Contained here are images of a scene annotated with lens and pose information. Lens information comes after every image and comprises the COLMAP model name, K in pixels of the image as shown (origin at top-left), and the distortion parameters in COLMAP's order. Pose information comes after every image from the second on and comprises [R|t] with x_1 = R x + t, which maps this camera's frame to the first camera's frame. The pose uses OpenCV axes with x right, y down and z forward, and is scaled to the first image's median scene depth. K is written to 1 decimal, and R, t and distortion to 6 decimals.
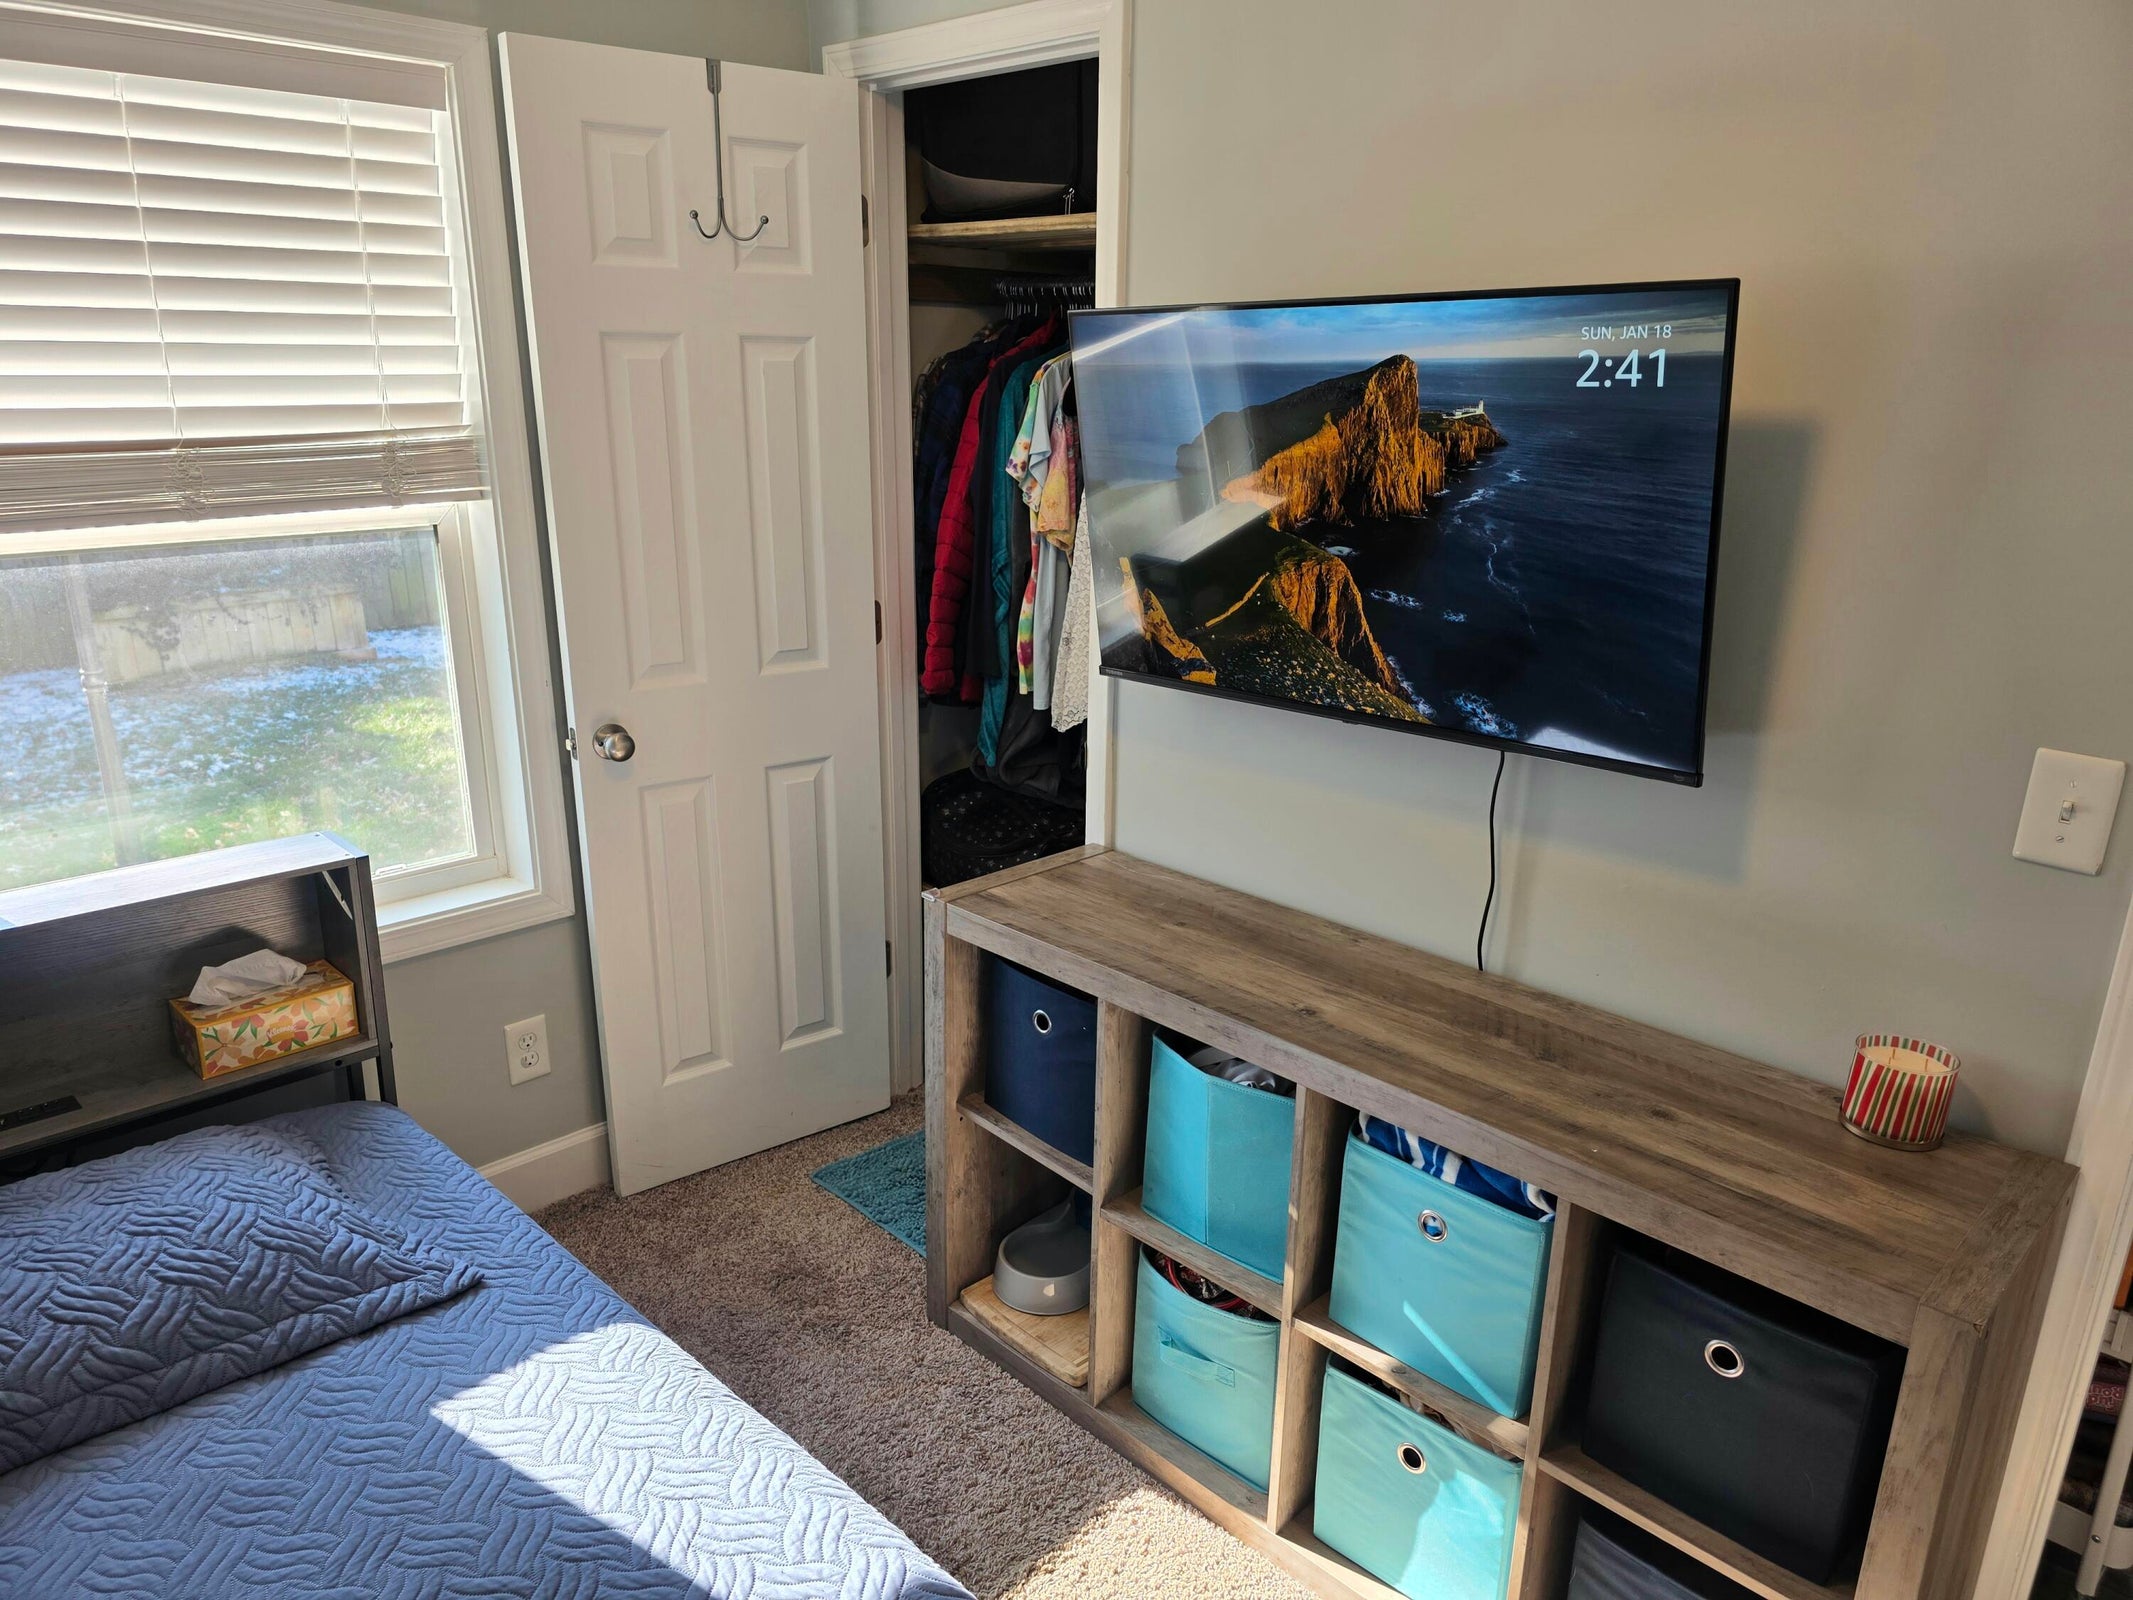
lens RADIAL K [[1435.6, 0, 1087.6], [0, 1435.6, 804.2], [0, 0, 1]] dist [0.073065, -0.067113]
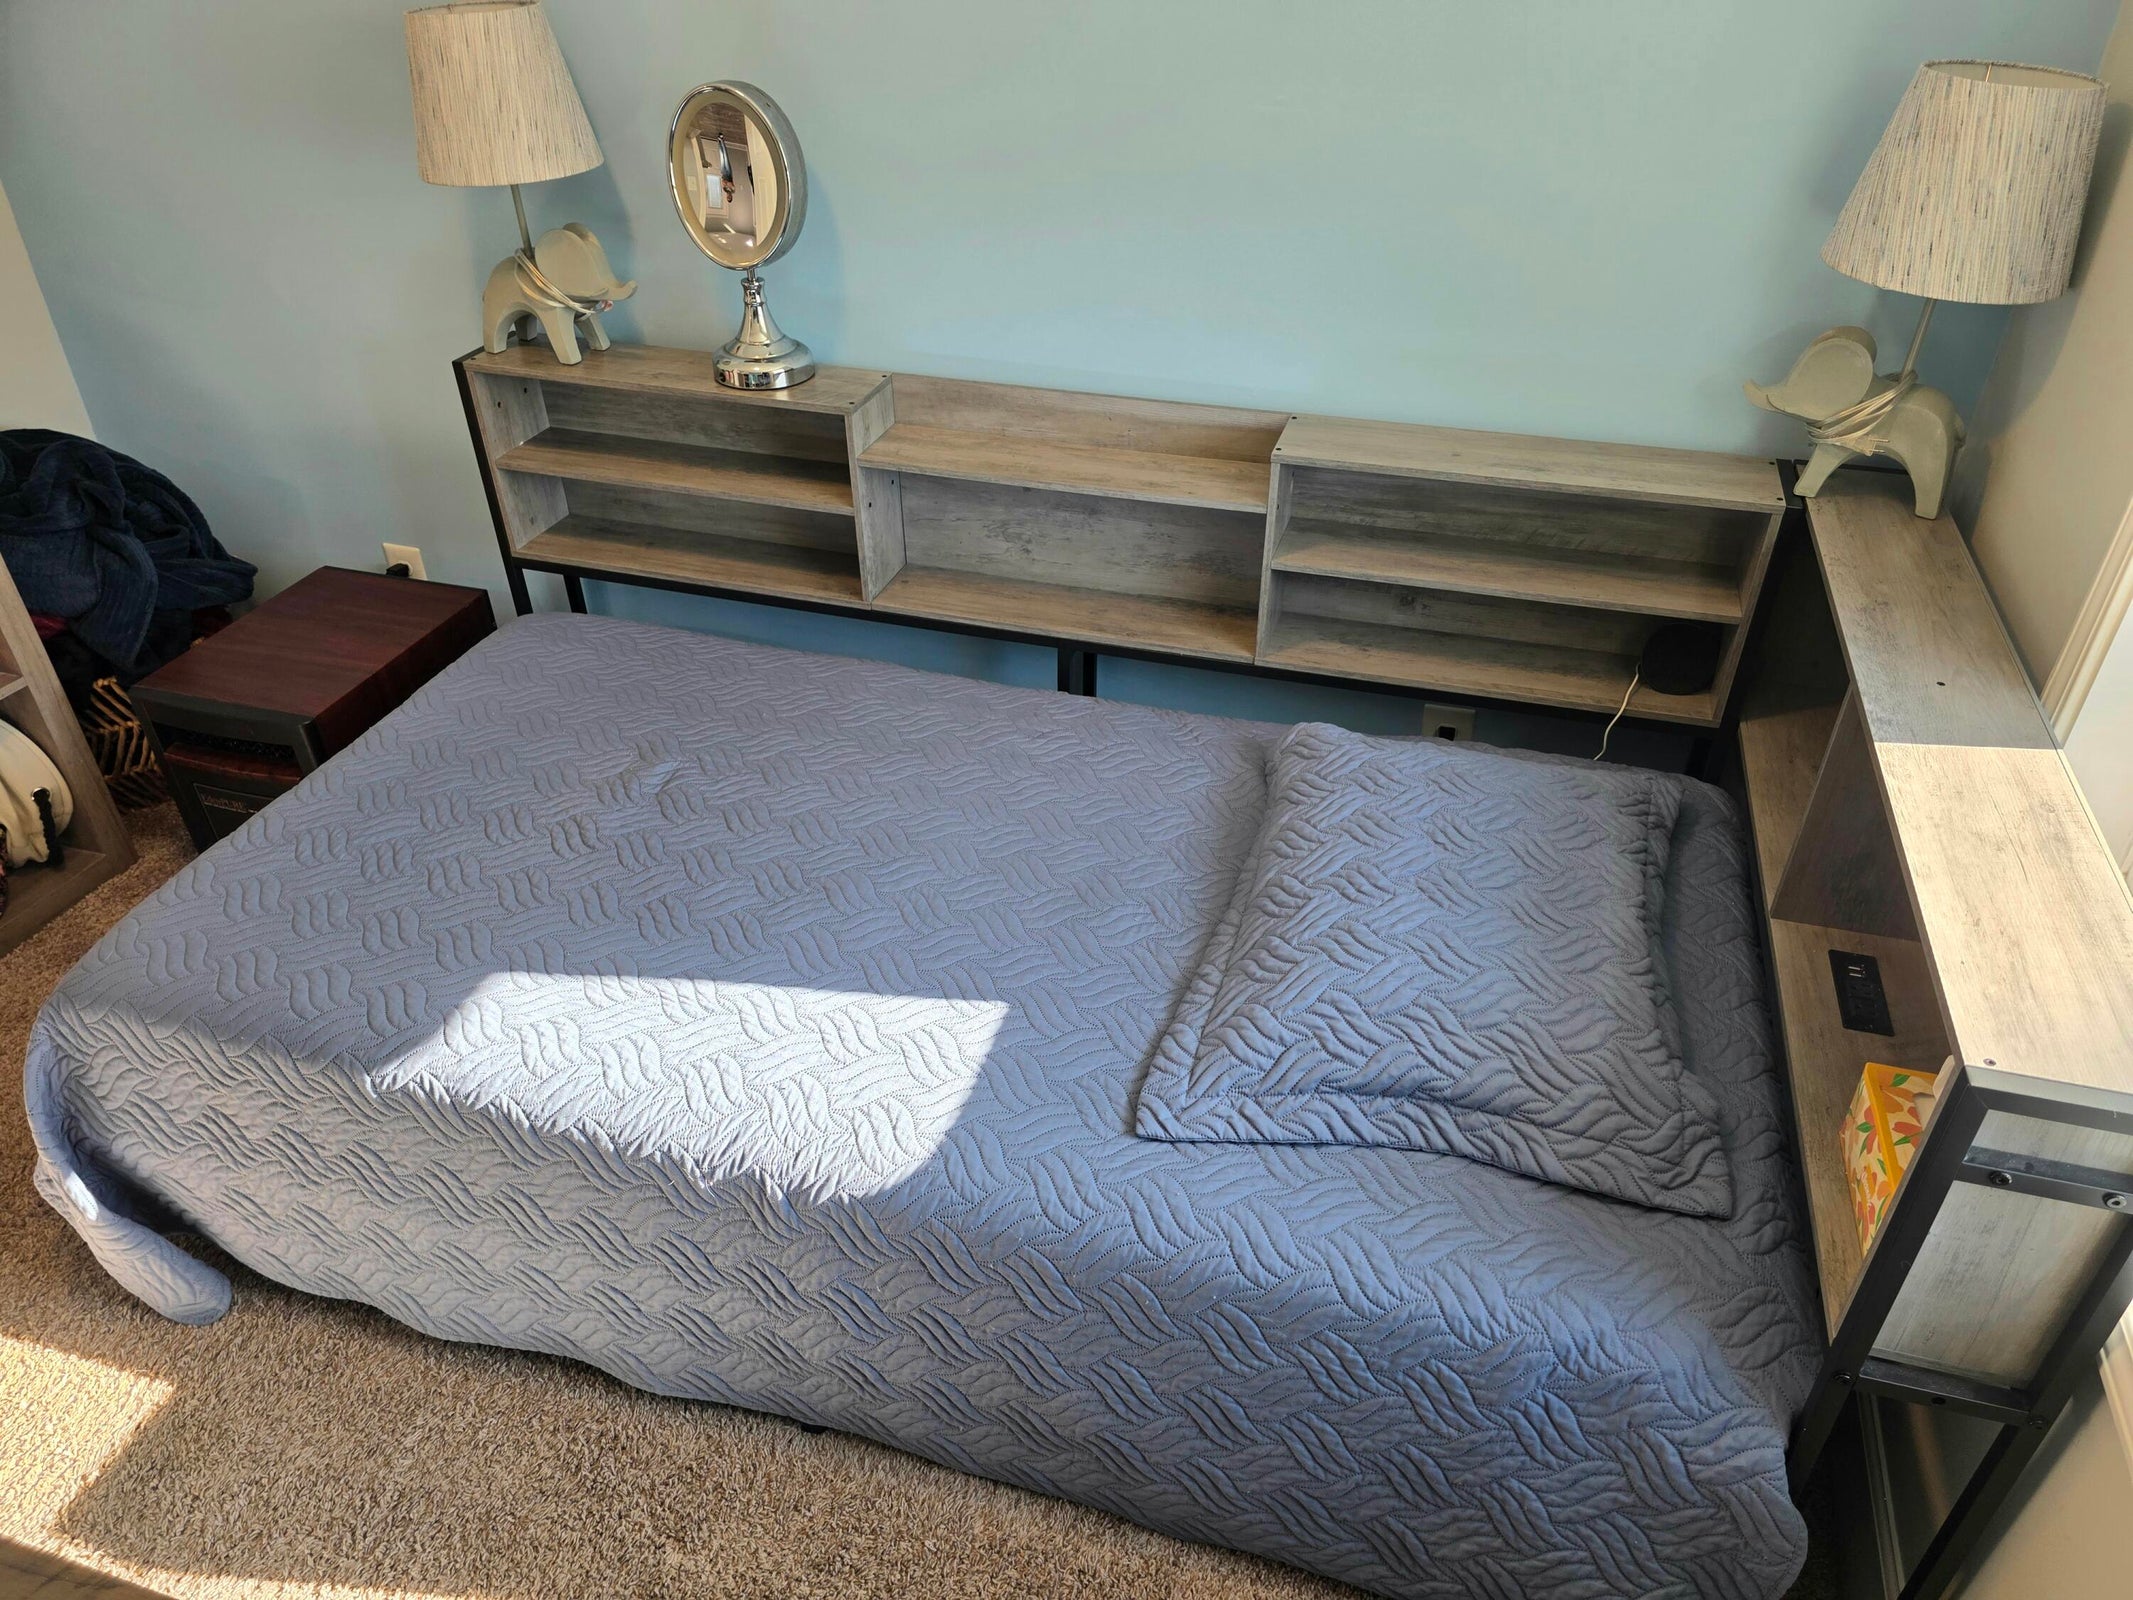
lens RADIAL K [[1443.9, 0, 1112.5], [0, 1443.9, 830.8], [0, 0, 1]] dist [-0.004734, -0.002913]
pose [[-0.882195, 0.244828, -0.402233, -0.129210], [-0.165240, 0.638928, 0.751310, -0.368553], [0.440940, 0.729267, -0.523203, 1.293600]]
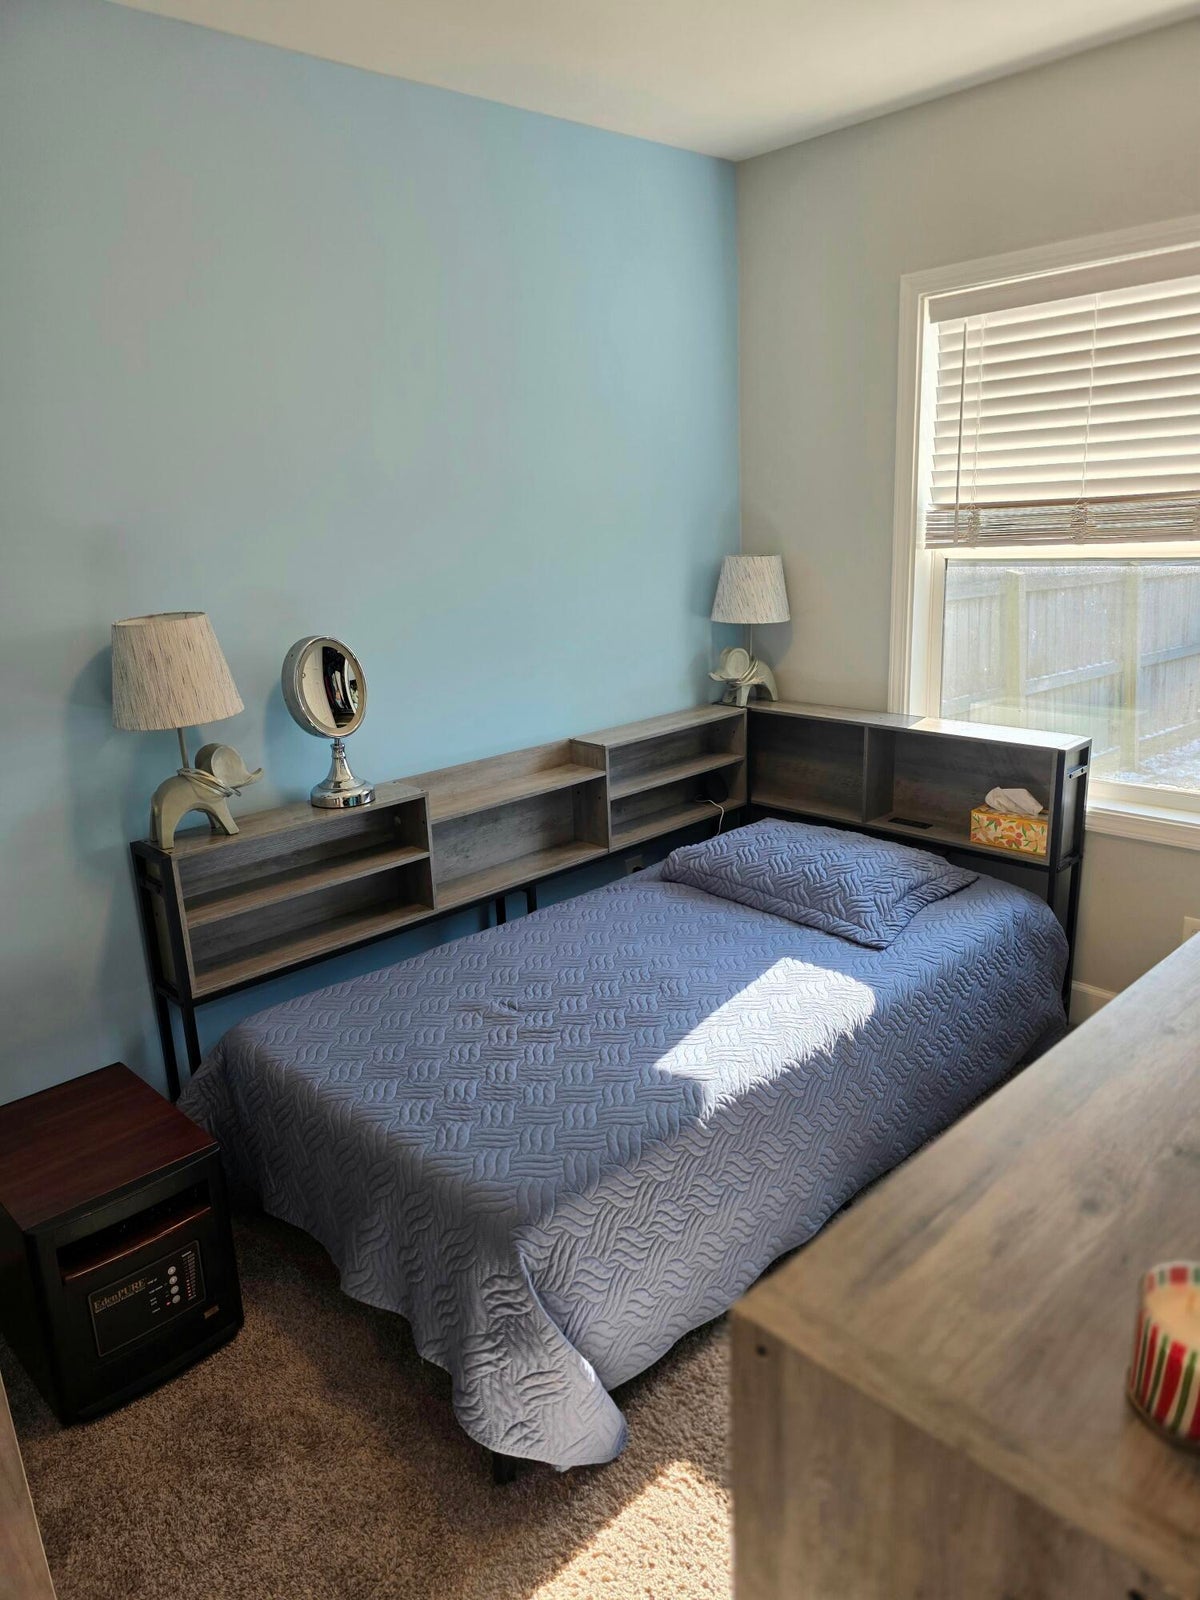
lens RADIAL K [[1076.9, 0, 595.2], [0, 1076.9, 807.7], [0, 0, 1]] dist [0.073065, -0.067113]
pose [[-0.037498, 0.254494, -0.966347, 0.908417], [-0.249149, 0.934108, 0.255671, -0.108738], [0.967739, 0.250352, 0.028380, 0.560791]]
